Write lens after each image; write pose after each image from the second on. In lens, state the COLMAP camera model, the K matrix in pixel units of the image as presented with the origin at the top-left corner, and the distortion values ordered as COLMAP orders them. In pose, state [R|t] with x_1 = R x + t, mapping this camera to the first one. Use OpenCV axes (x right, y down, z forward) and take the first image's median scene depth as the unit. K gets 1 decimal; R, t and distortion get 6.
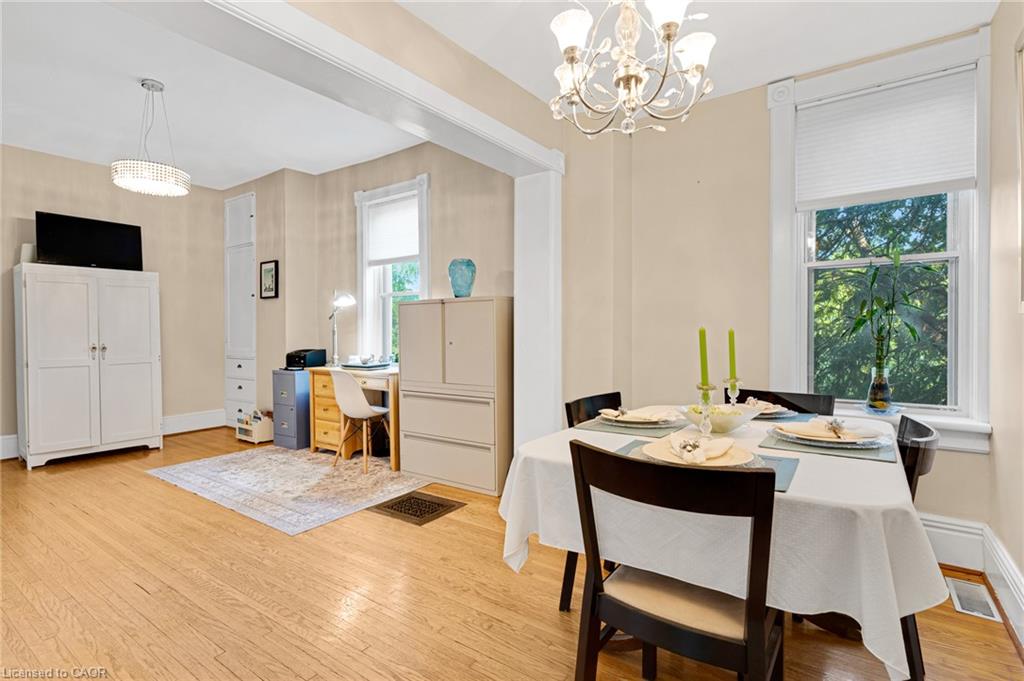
lens RADIAL K [[491.1, 0, 510.2], [0, 491.1, 336.3], [0, 0, 1]] dist [-0.003667, 0.000399]
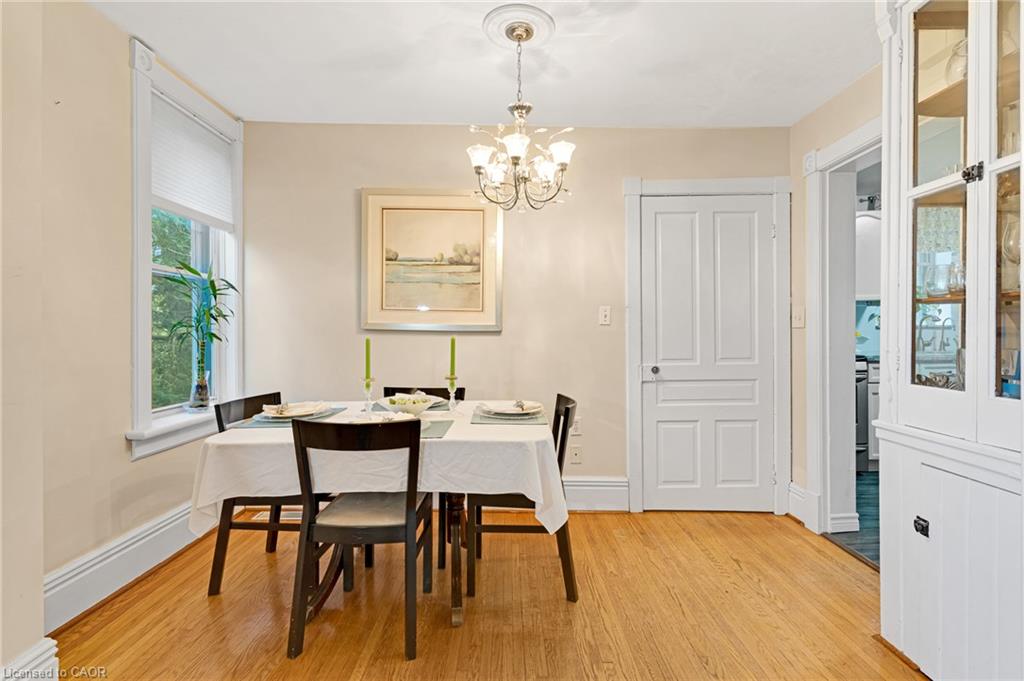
lens RADIAL K [[491.1, 0, 510.2], [0, 491.1, 336.3], [0, 0, 1]] dist [-0.003667, 0.000399]
pose [[-0.583172, -0.001251, 0.812348, -0.323094], [0.006354, 0.999961, 0.006101, -0.009882], [-0.812324, 0.008719, -0.583141, 0.625522]]
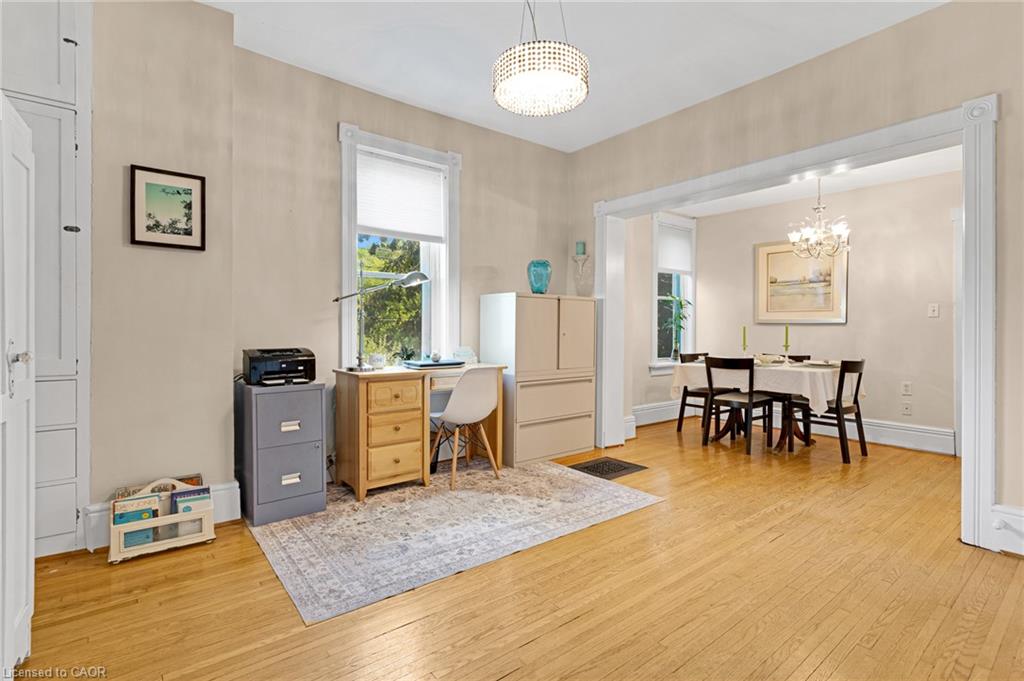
lens RADIAL K [[491.1, 0, 510.2], [0, 491.1, 336.3], [0, 0, 1]] dist [-0.003667, 0.000399]
pose [[0.276326, -0.002306, 0.961061, -1.033993], [0.004443, 0.999990, 0.001122, 0.013883], [-0.961054, 0.003960, 0.276333, 0.647412]]
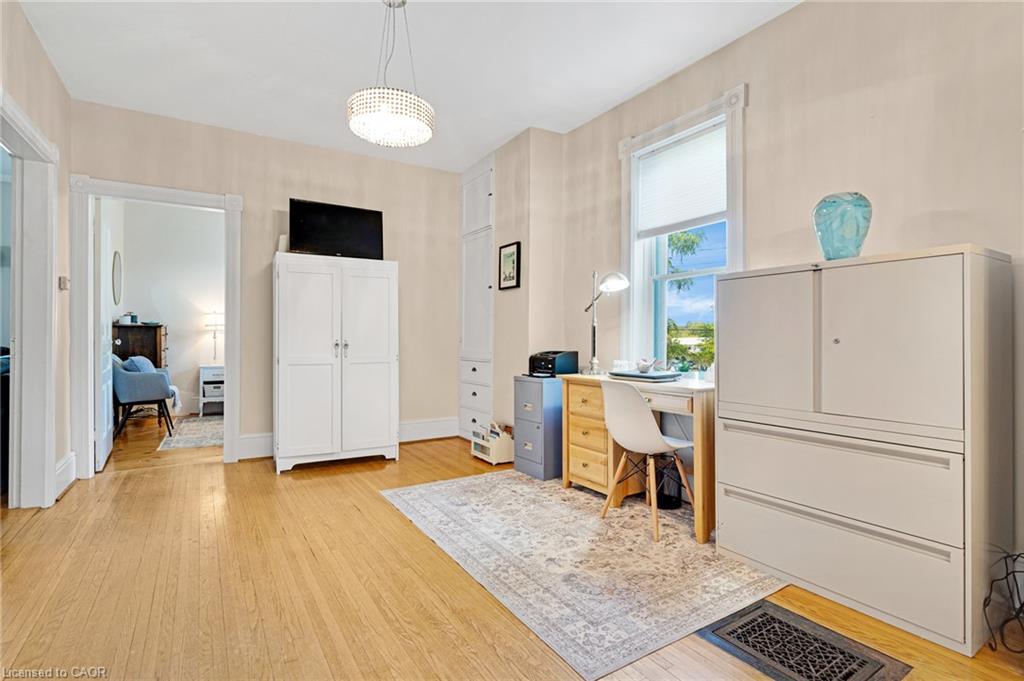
lens RADIAL K [[491.1, 0, 510.2], [0, 491.1, 336.3], [0, 0, 1]] dist [-0.003667, 0.000399]
pose [[0.920863, 0.006760, -0.389829, -0.197226], [-0.013256, 0.999814, -0.013975, 0.017187], [0.389662, 0.018036, 0.920781, 0.283774]]
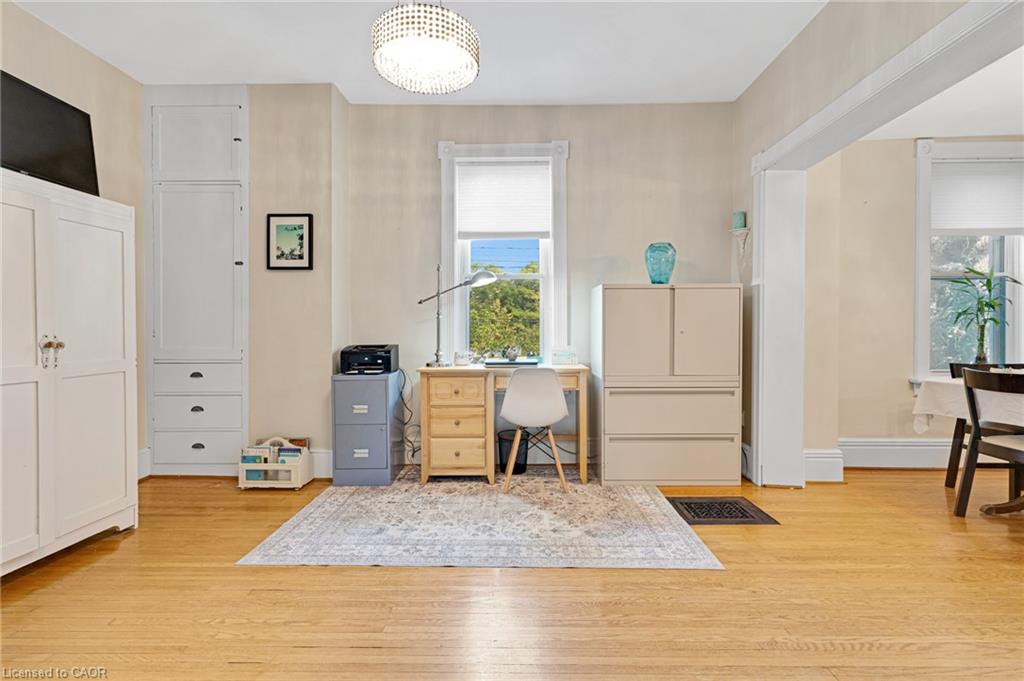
lens RADIAL K [[491.1, 0, 510.2], [0, 491.1, 336.3], [0, 0, 1]] dist [-0.003667, 0.000399]
pose [[0.825132, -0.002050, 0.564936, -0.742598], [0.002580, 0.999997, -0.000138, 0.016847], [-0.564934, 0.001572, 0.825135, 0.336395]]
